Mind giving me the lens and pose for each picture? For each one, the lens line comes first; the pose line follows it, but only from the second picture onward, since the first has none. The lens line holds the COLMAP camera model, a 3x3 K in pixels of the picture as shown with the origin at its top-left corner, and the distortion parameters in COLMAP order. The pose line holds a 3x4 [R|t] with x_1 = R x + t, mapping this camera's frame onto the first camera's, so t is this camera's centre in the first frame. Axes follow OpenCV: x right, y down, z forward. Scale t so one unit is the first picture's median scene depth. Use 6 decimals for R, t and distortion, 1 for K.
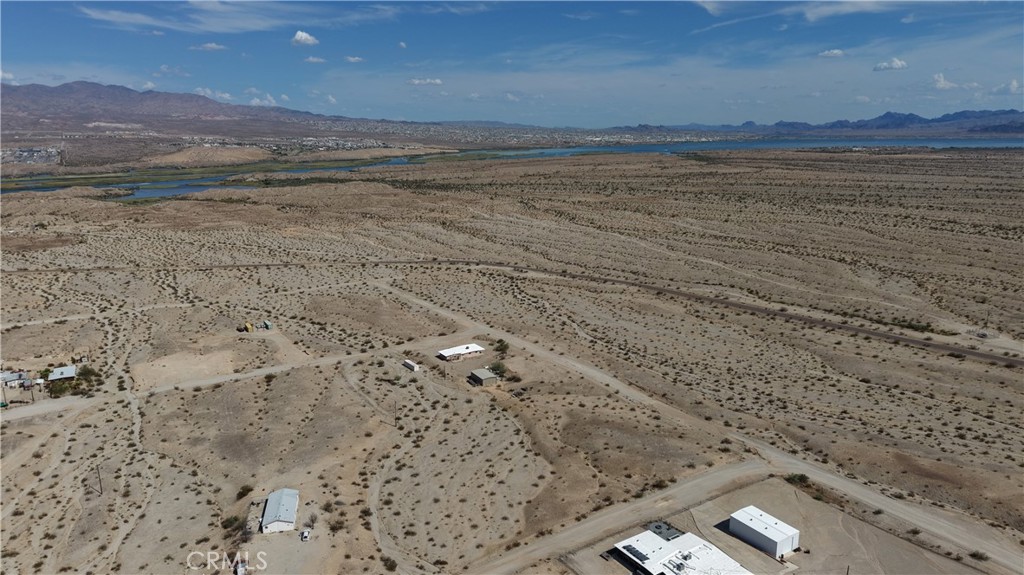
lens RADIAL K [[682.5, 0, 510.0], [0, 682.5, 287.2], [0, 0, 1]] dist [0.043324, -0.048980]
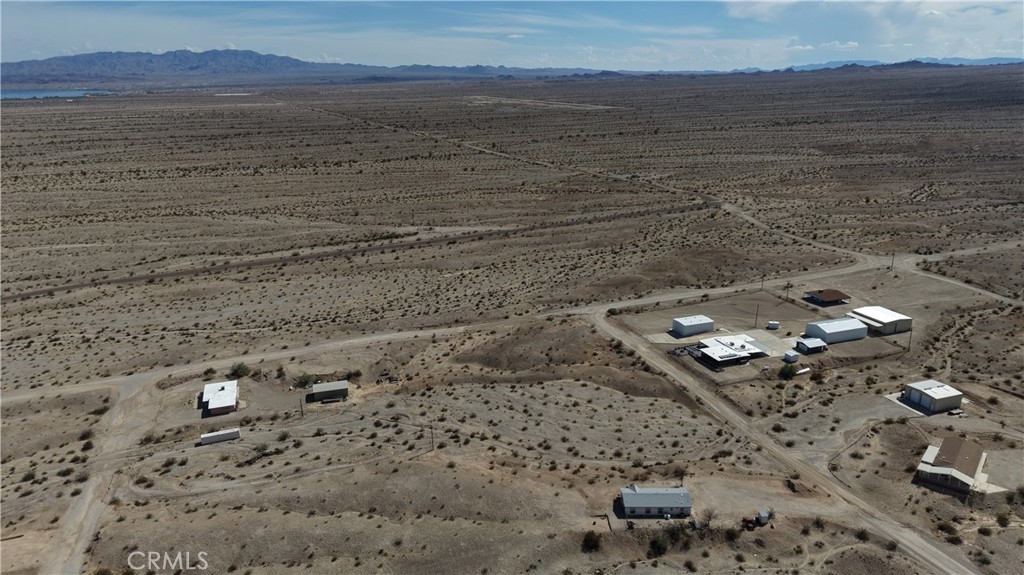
lens RADIAL K [[682.5, 0, 510.0], [0, 682.5, 287.2], [0, 0, 1]] dist [0.043324, -0.048980]
pose [[0.218424, -0.286248, 0.932927, -0.743290], [0.226496, 0.944775, 0.236855, -0.132870], [-0.949205, 0.159569, 0.271195, 0.576259]]
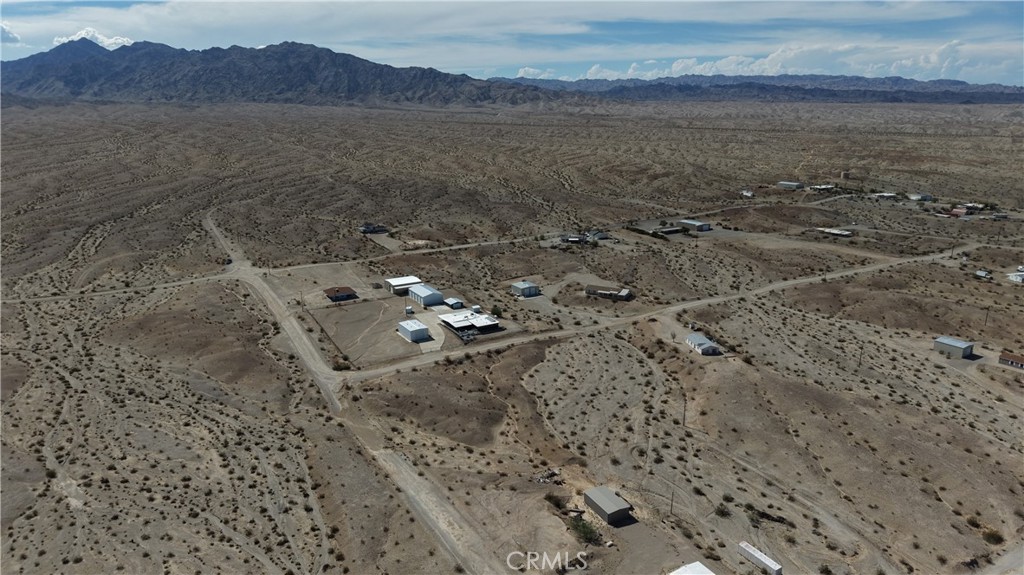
lens RADIAL K [[682.5, 0, 510.0], [0, 682.5, 287.2], [0, 0, 1]] dist [0.043324, -0.048980]
pose [[-0.998863, 0.006041, 0.047283, 0.018273], [0.027681, 0.881054, 0.472205, -0.347775], [-0.038807, 0.472977, -0.880220, 1.507787]]
